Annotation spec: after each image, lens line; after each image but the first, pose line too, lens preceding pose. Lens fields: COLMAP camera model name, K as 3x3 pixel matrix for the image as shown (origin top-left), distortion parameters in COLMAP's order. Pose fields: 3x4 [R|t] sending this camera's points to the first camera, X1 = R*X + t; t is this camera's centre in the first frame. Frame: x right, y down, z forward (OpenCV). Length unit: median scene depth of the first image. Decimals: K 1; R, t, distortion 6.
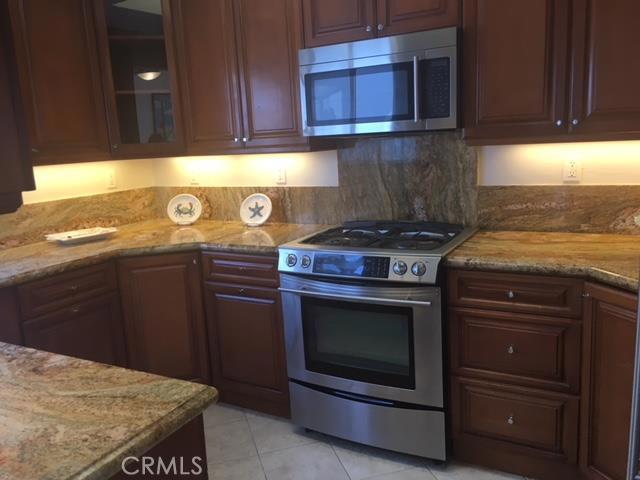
lens RADIAL K [[542.0, 0, 323.3], [0, 542.0, 240.0], [0, 0, 1]] dist [0.036595, -0.020682]
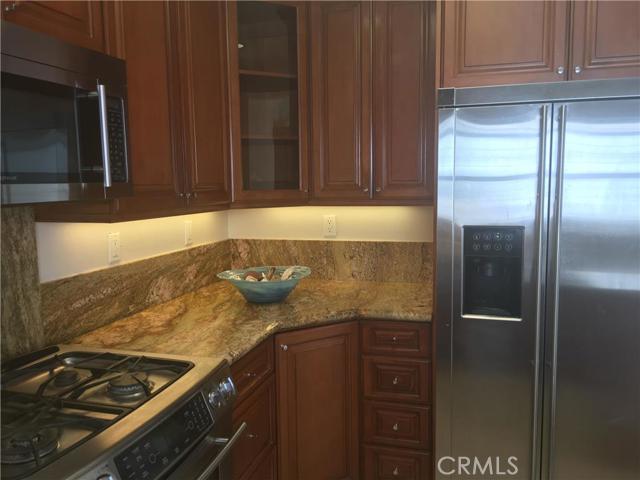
lens RADIAL K [[542.0, 0, 321.2], [0, 542.0, 239.6], [0, 0, 1]] dist [0.036595, -0.020682]
pose [[-0.195757, -0.049682, 0.979393, -0.434138], [0.213962, 0.972491, 0.092098, -0.140481], [-0.957026, 0.227581, -0.179742, 0.772278]]
